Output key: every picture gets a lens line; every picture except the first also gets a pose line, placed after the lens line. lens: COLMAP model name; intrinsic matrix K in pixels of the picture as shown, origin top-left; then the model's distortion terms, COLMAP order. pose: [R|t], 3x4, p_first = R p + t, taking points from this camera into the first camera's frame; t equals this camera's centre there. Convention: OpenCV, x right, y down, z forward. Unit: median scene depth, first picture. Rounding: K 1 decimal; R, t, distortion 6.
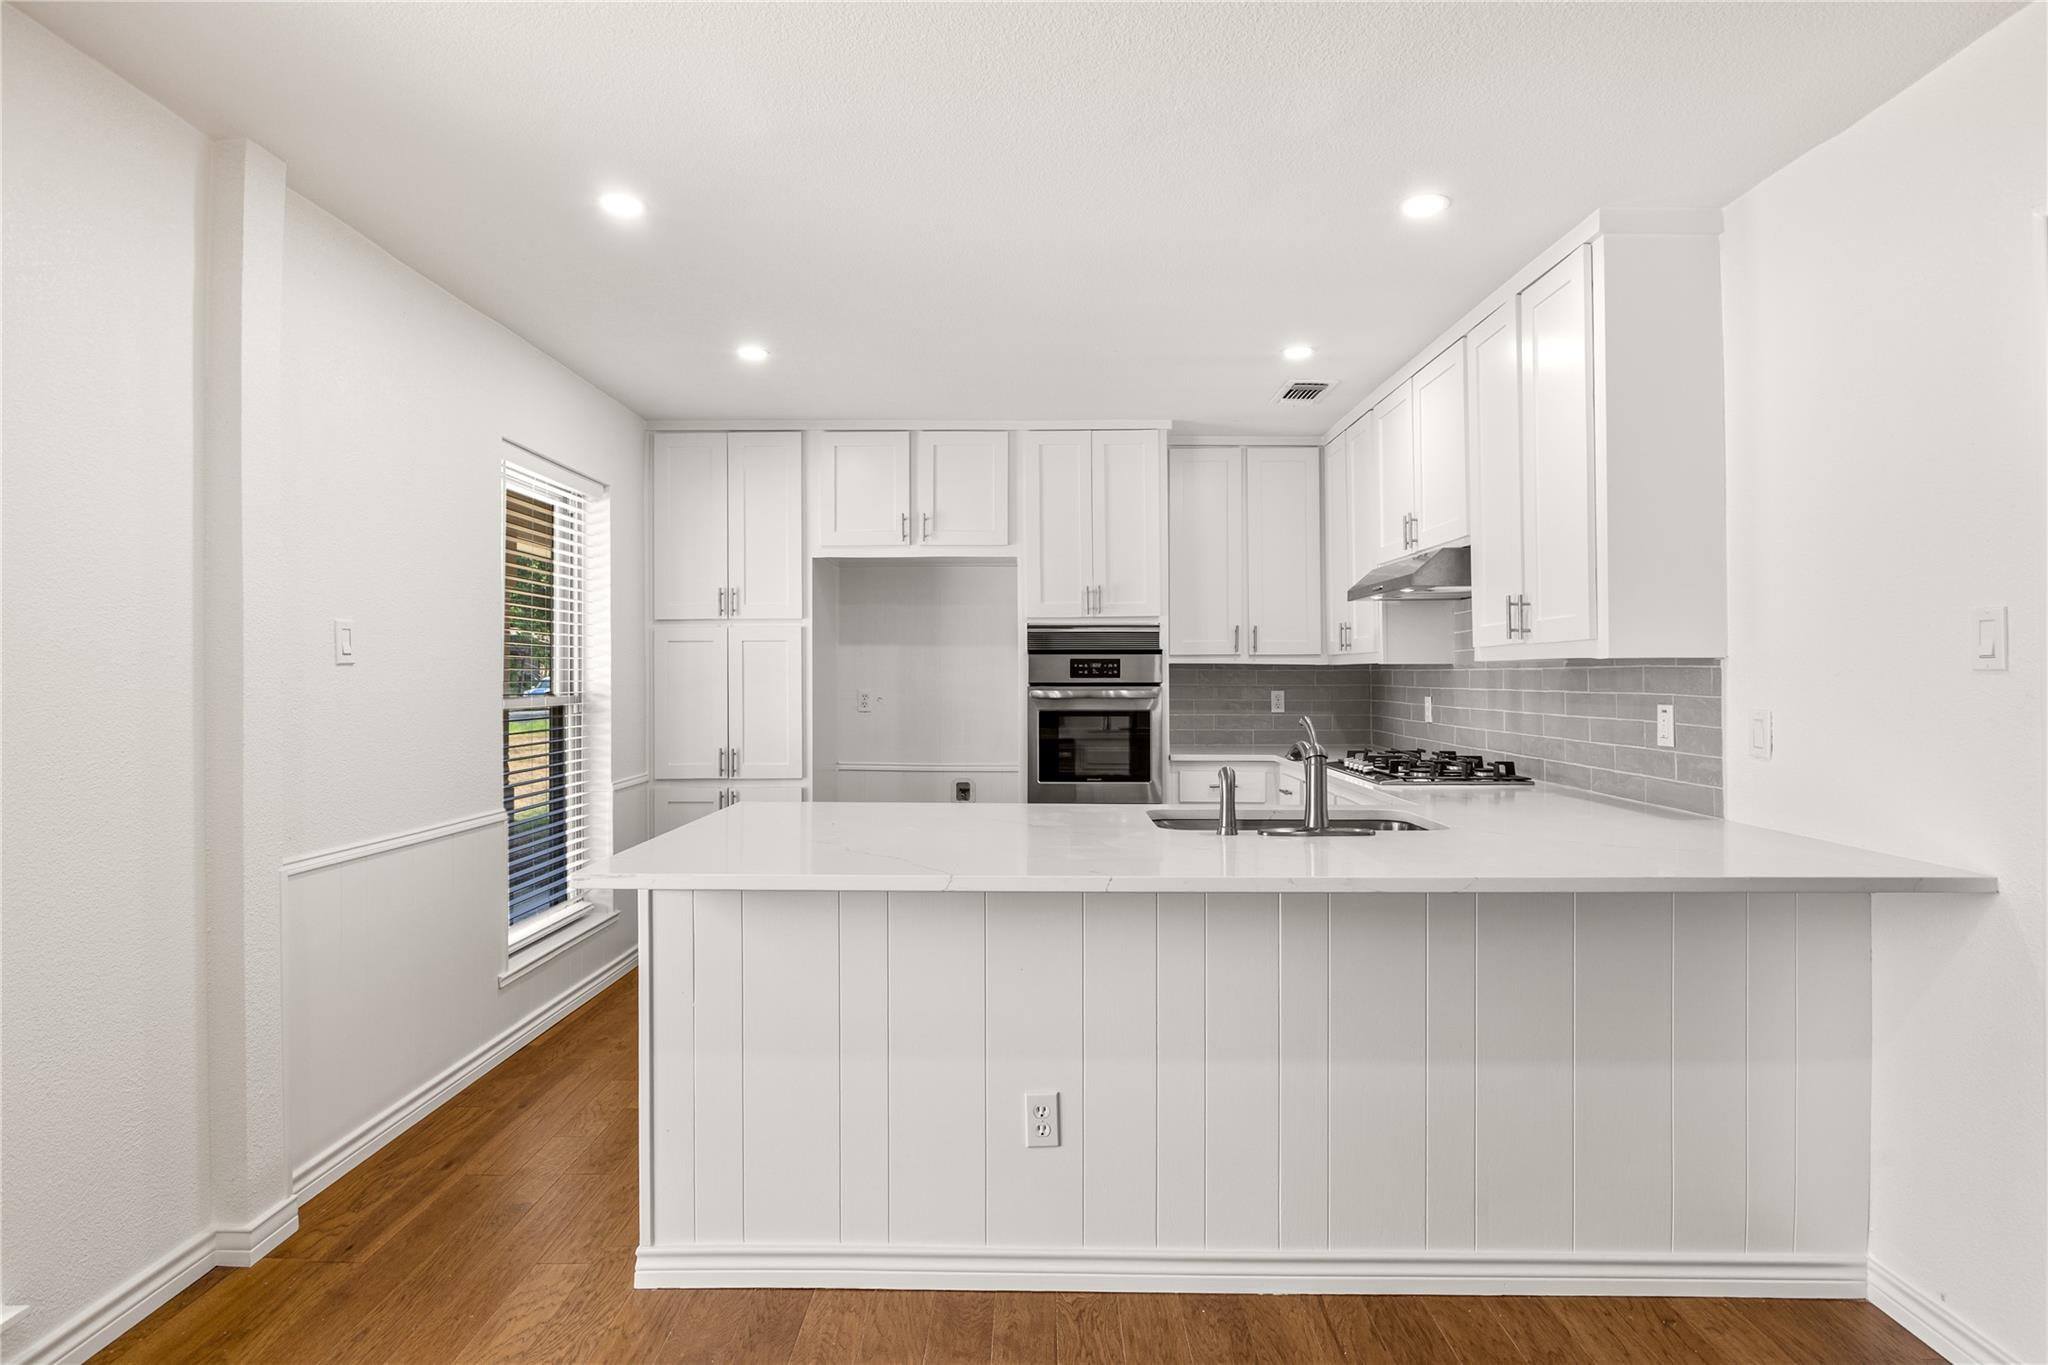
lens RADIAL K [[1123.7, 0, 1013.1], [0, 1123.7, 672.4], [0, 0, 1]] dist [-0.055232, 0.001352]
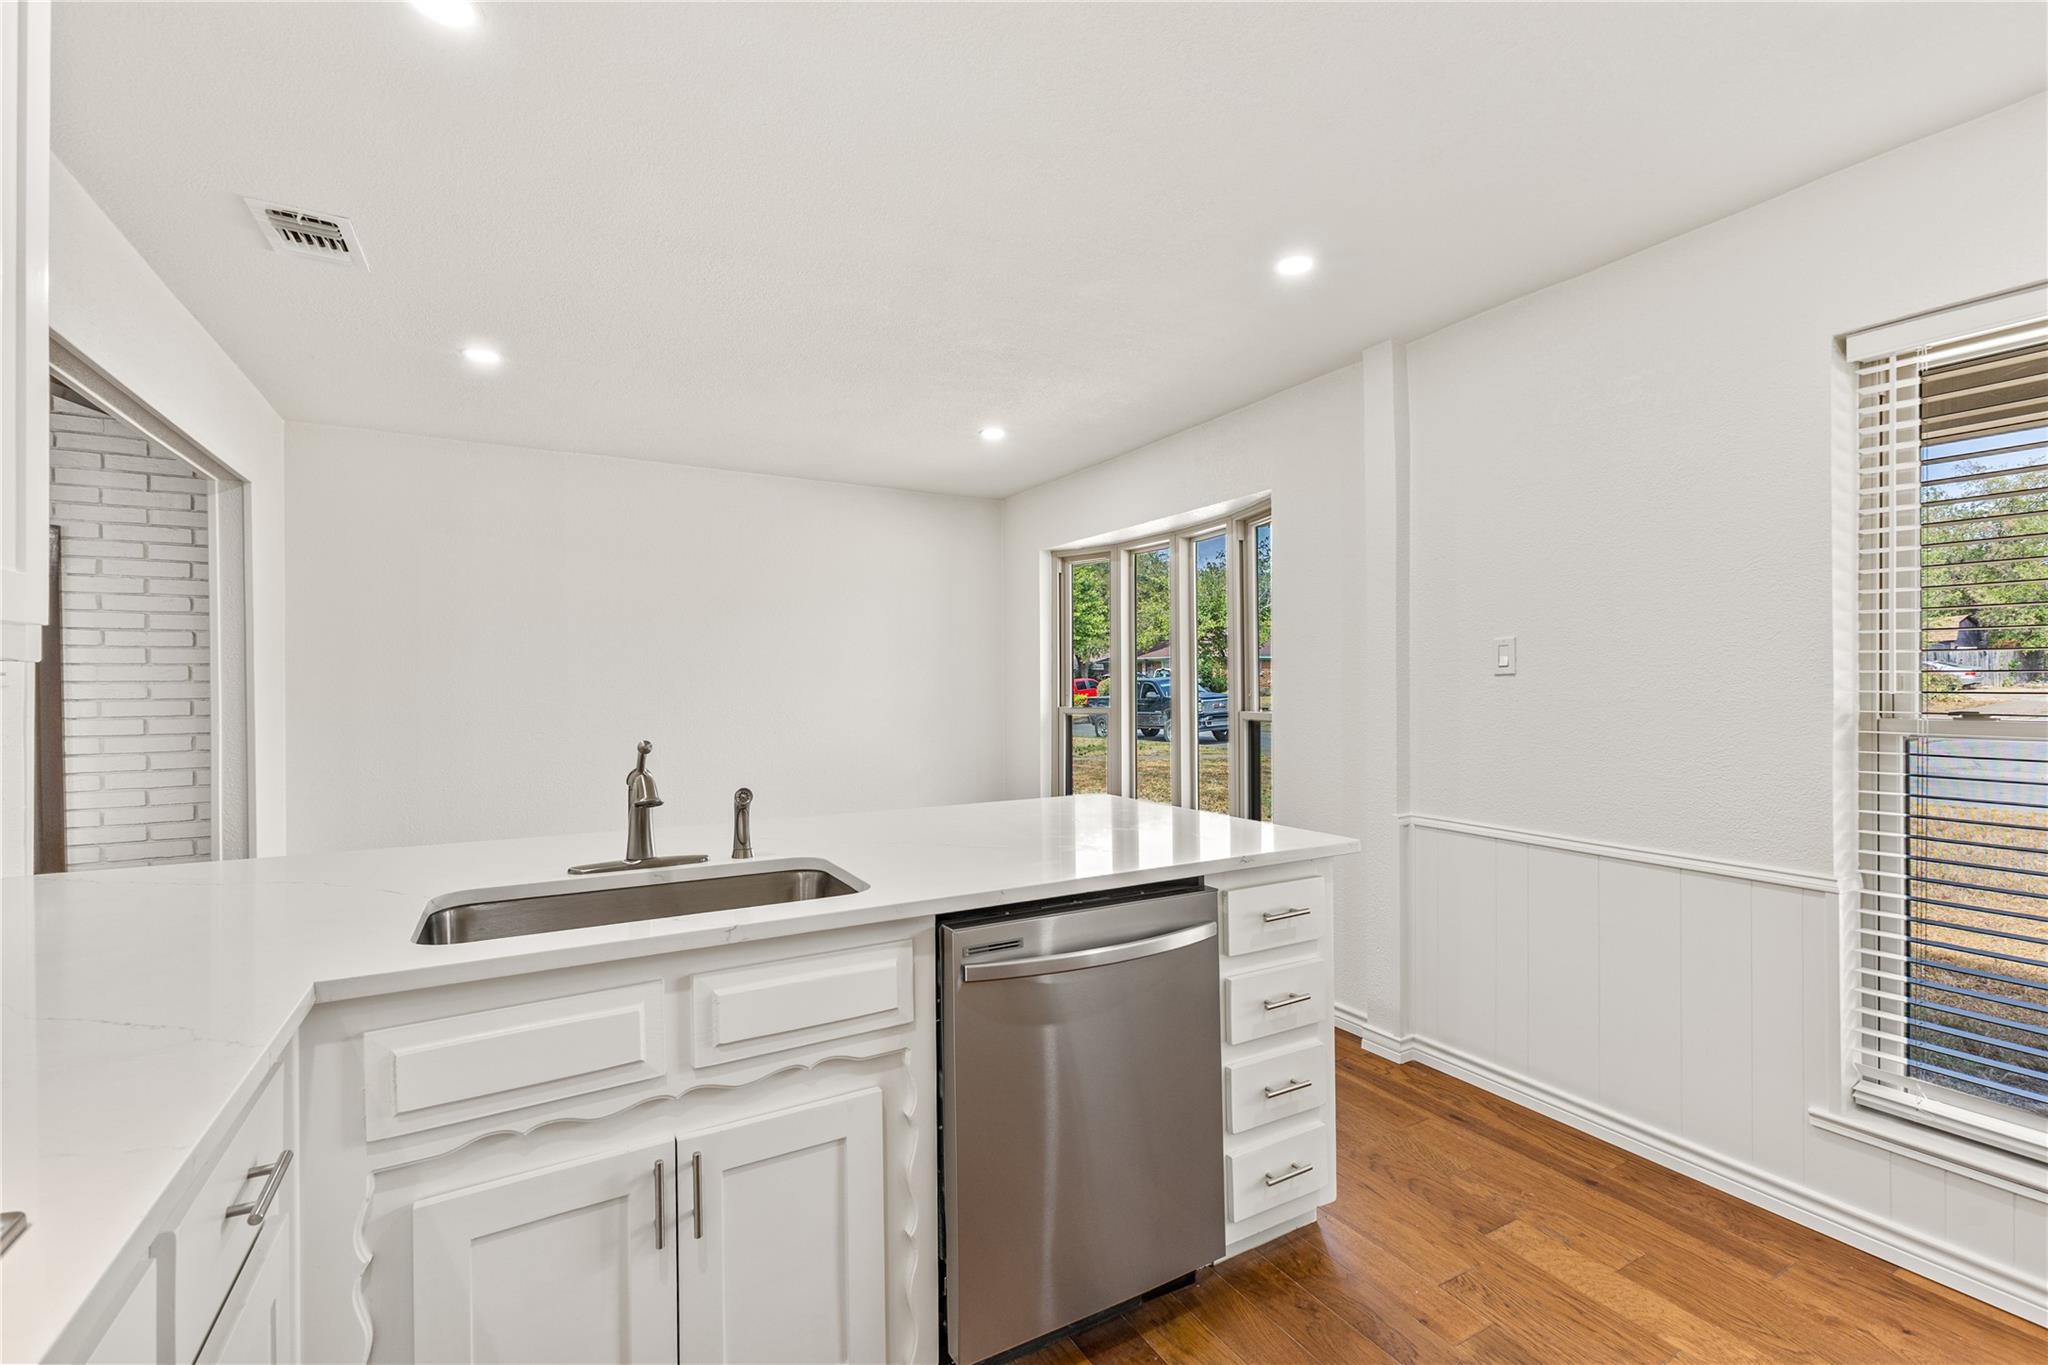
lens RADIAL K [[887.3, 0, 1041.0], [0, 887.3, 683.9], [0, 0, 1]] dist [0.010504, -0.000620]
pose [[-0.858394, 0.003124, -0.512982, 0.189467], [0.005137, 0.999984, -0.002506, 0.001506], [0.512966, -0.004787, -0.858396, 0.922070]]
